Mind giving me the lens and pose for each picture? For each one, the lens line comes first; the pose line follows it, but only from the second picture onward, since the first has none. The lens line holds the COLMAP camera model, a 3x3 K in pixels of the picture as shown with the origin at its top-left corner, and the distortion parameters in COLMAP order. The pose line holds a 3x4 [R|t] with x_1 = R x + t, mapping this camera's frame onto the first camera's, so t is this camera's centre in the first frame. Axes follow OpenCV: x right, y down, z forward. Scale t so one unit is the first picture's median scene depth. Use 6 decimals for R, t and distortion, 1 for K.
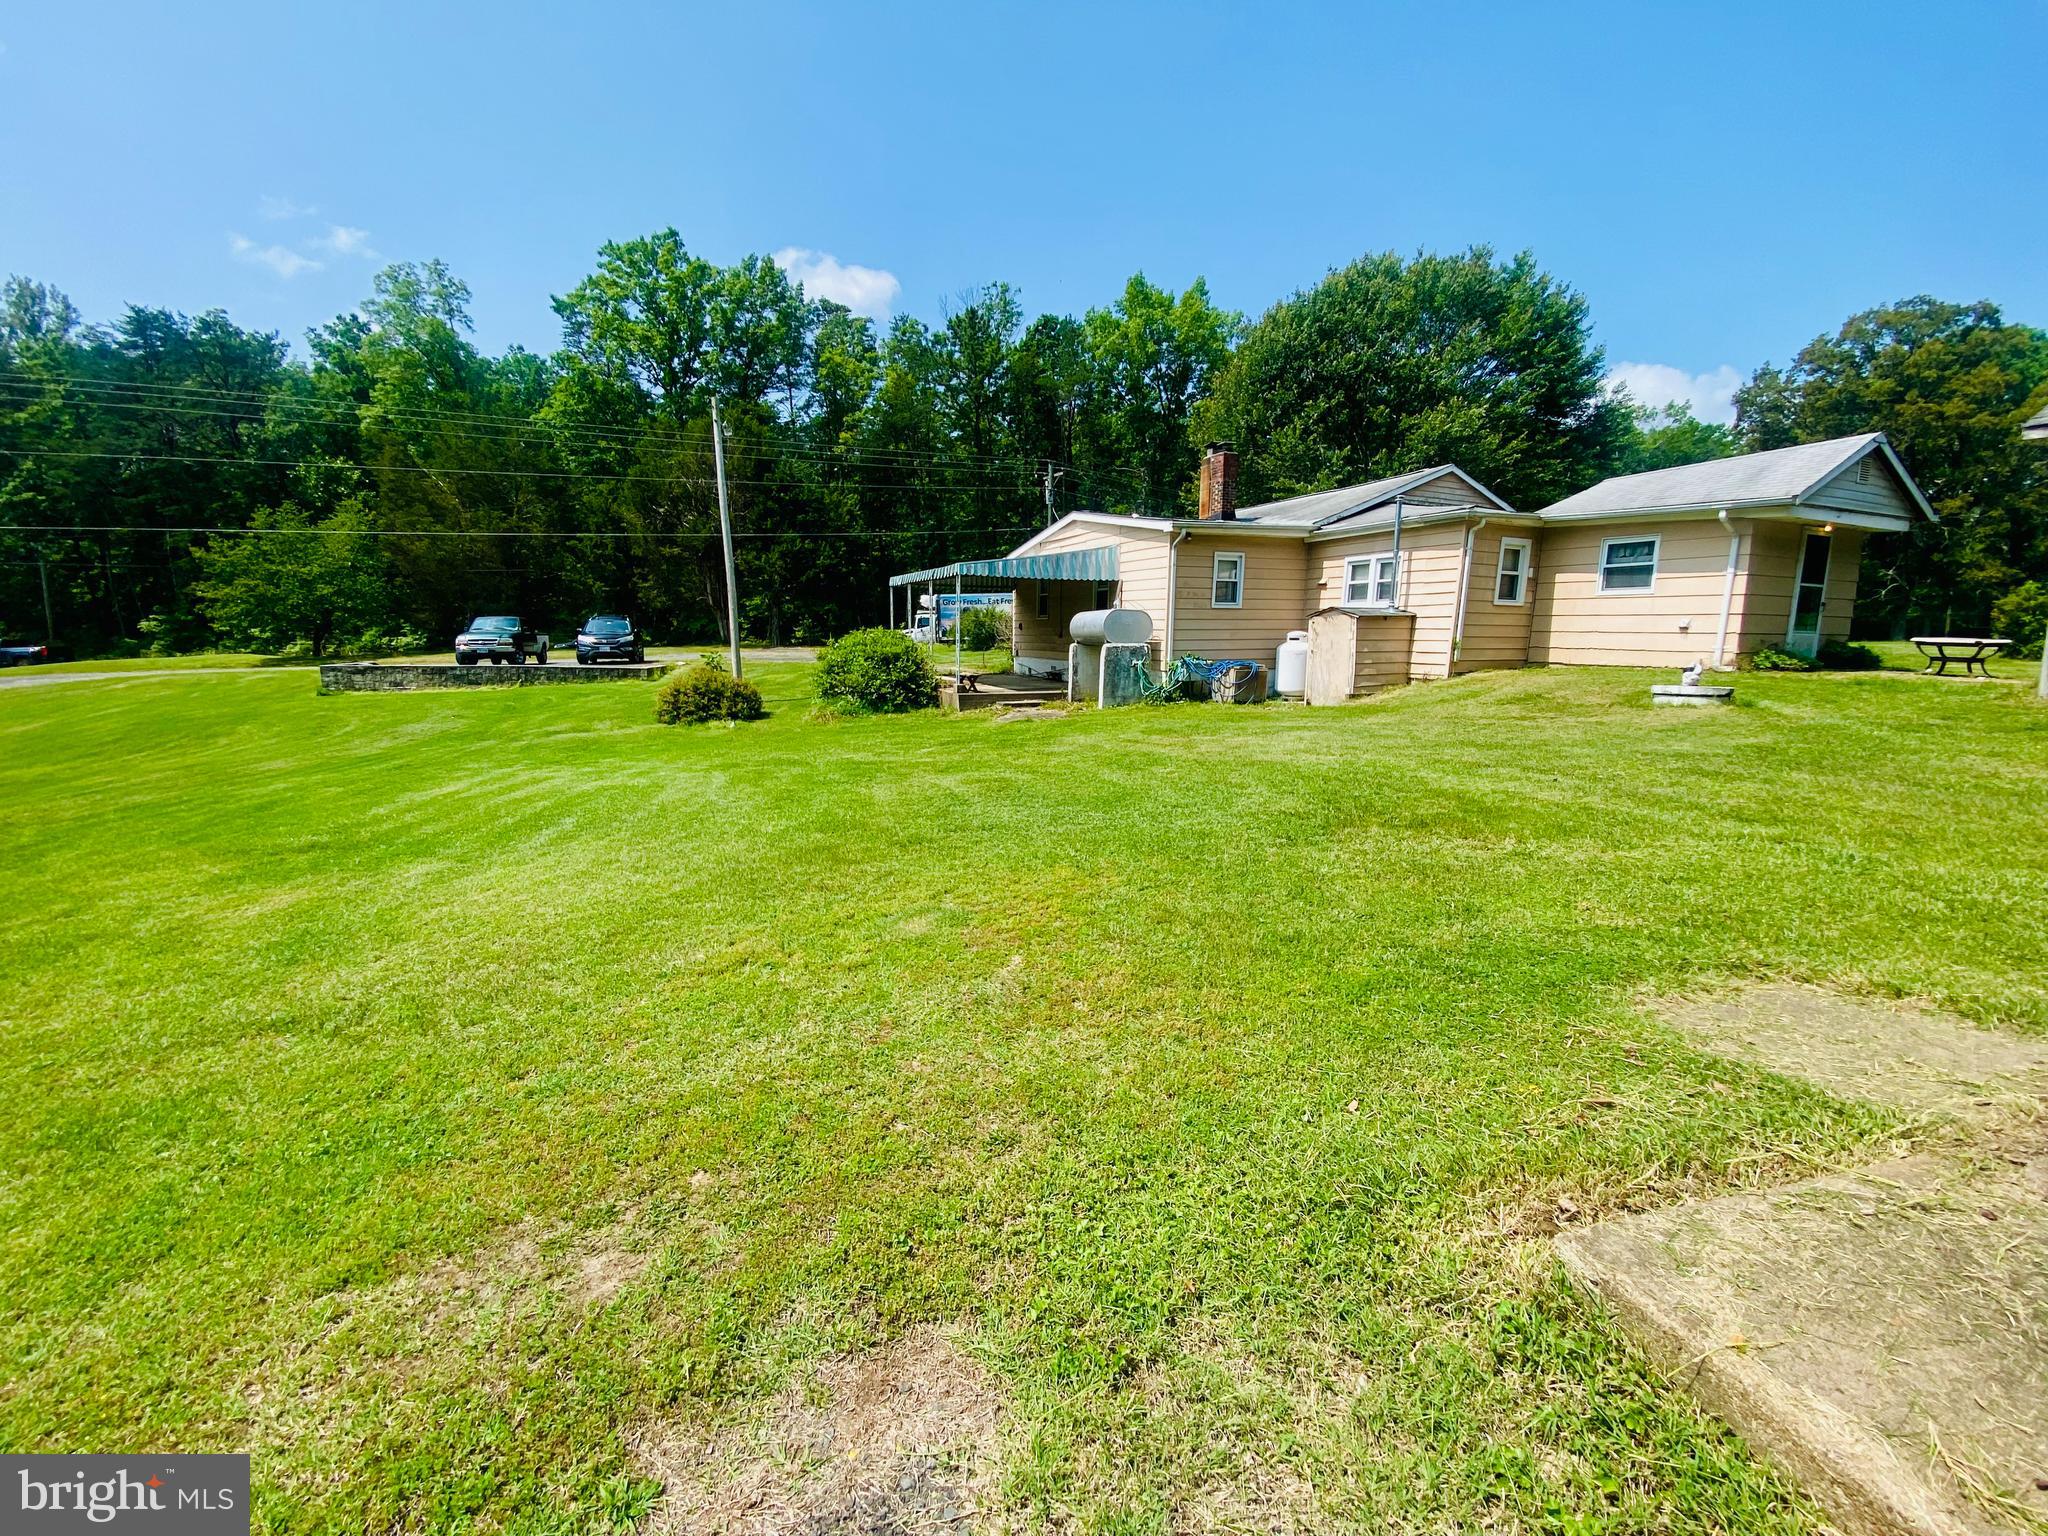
lens RADIAL K [[855.3, 0, 1024.0], [0, 855.3, 768.0], [0, 0, 1]] dist [-0.000151, -0.010965]
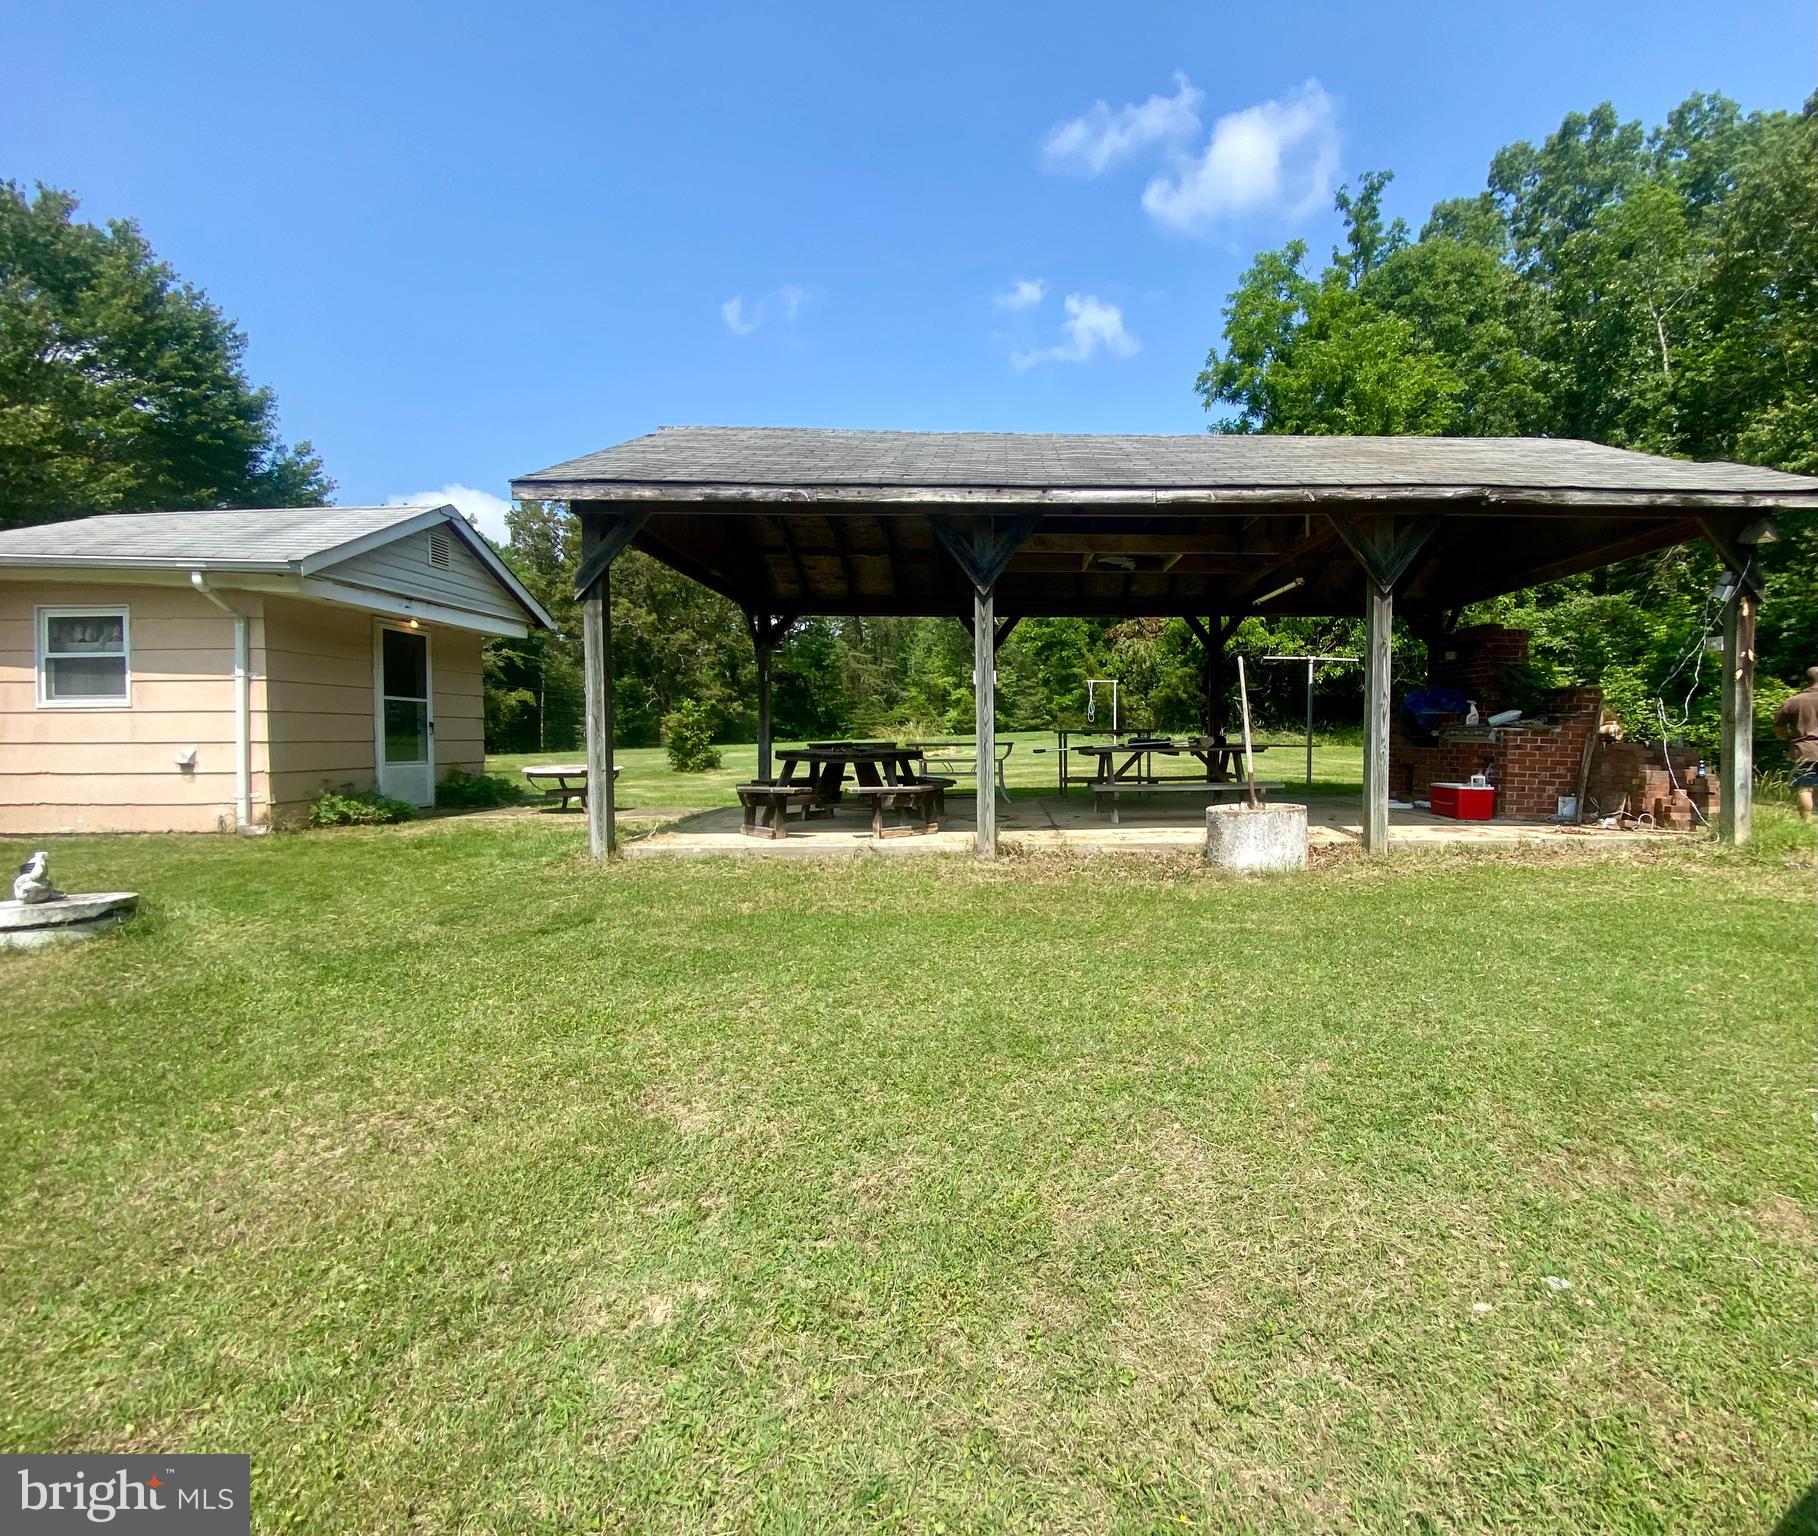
lens RADIAL K [[1018.8, 0, 909.0], [0, 1018.8, 768.0], [0, 0, 1]] dist [-0.000236, -0.000075]
pose [[0.501382, -0.025787, 0.864842, 0.416799], [0.139903, 0.988819, -0.051623, -0.055909], [-0.853841, 0.146877, 0.499383, 0.217697]]
